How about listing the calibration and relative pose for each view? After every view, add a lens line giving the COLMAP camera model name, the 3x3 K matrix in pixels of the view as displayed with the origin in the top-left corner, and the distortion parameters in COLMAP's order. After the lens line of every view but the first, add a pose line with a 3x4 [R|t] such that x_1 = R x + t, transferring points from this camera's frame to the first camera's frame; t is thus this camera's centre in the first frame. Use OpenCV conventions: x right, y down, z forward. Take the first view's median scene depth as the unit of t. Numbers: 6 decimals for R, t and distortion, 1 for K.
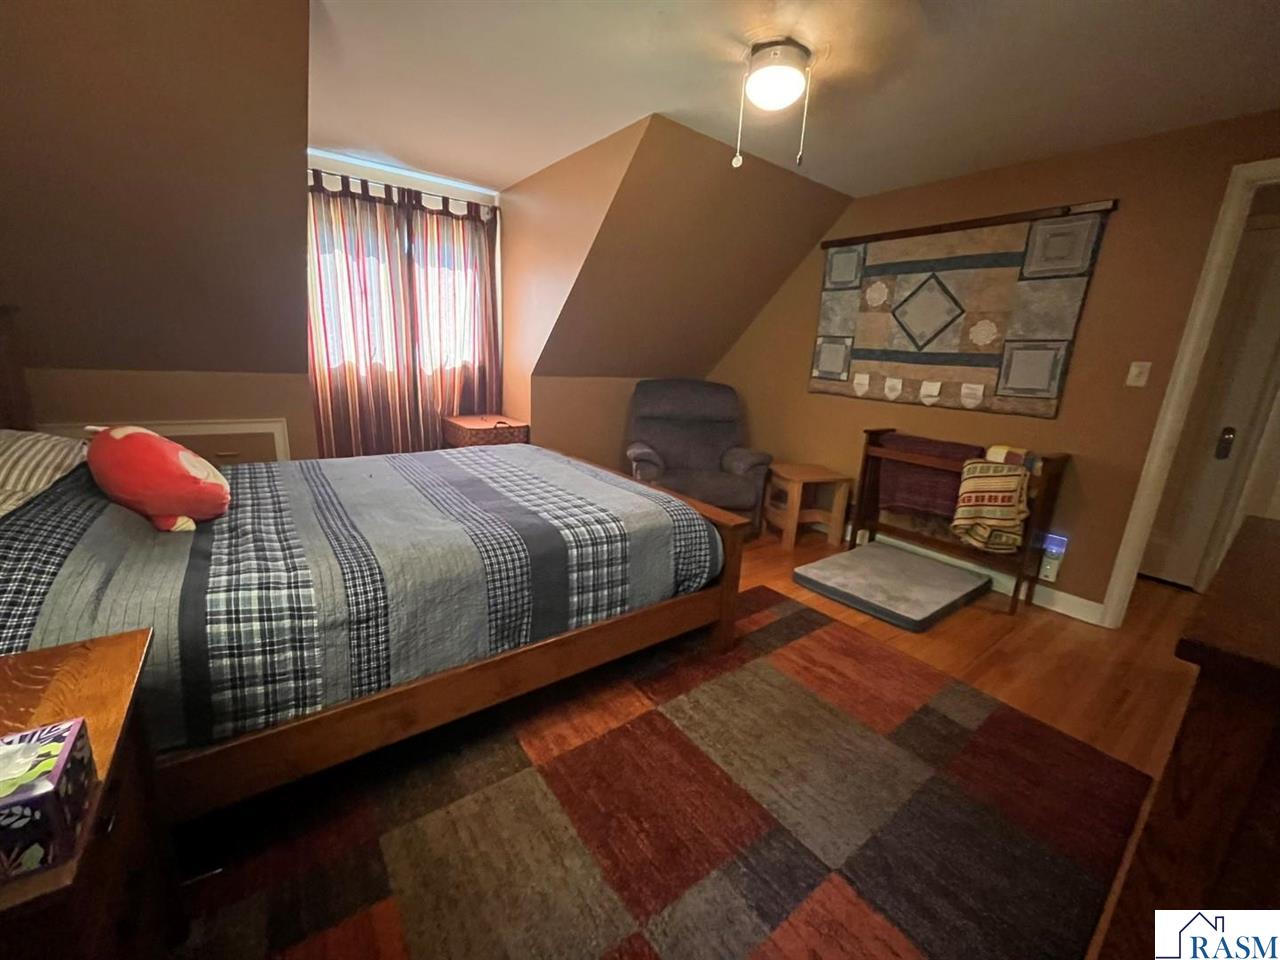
lens RADIAL K [[513.4, 0, 642.2], [0, 513.4, 474.3], [0, 0, 1]] dist [-0.002776, -0.000252]
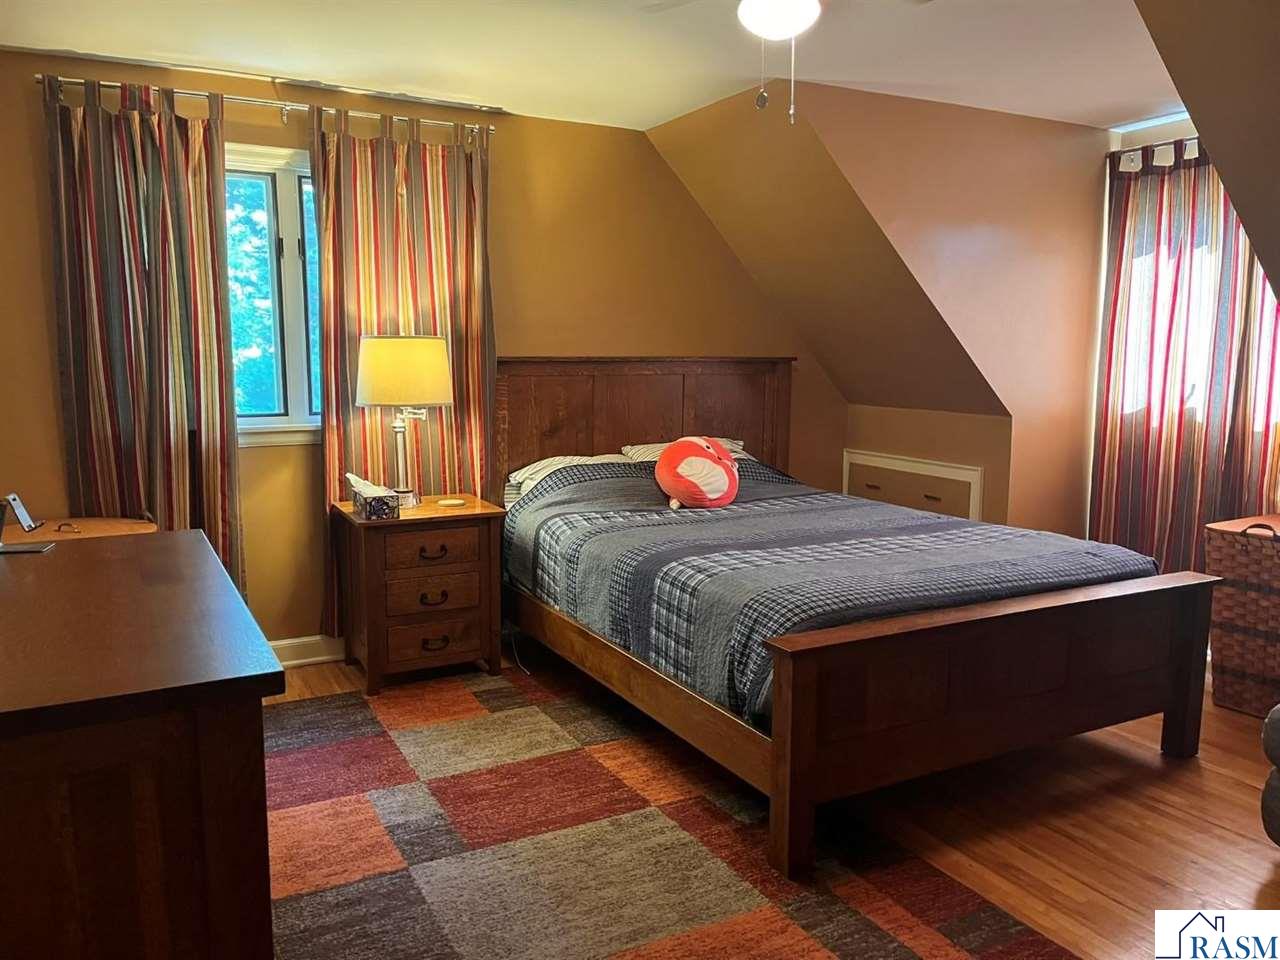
lens RADIAL K [[976.2, 0, 640.9], [0, 976.2, 482.5], [0, 0, 1]] dist [0.012993, -0.020581]
pose [[-0.148799, 0.079857, -0.985638, 1.615264], [-0.240779, 0.963810, 0.114438, -0.223790], [0.959106, 0.254349, -0.124186, 1.113317]]
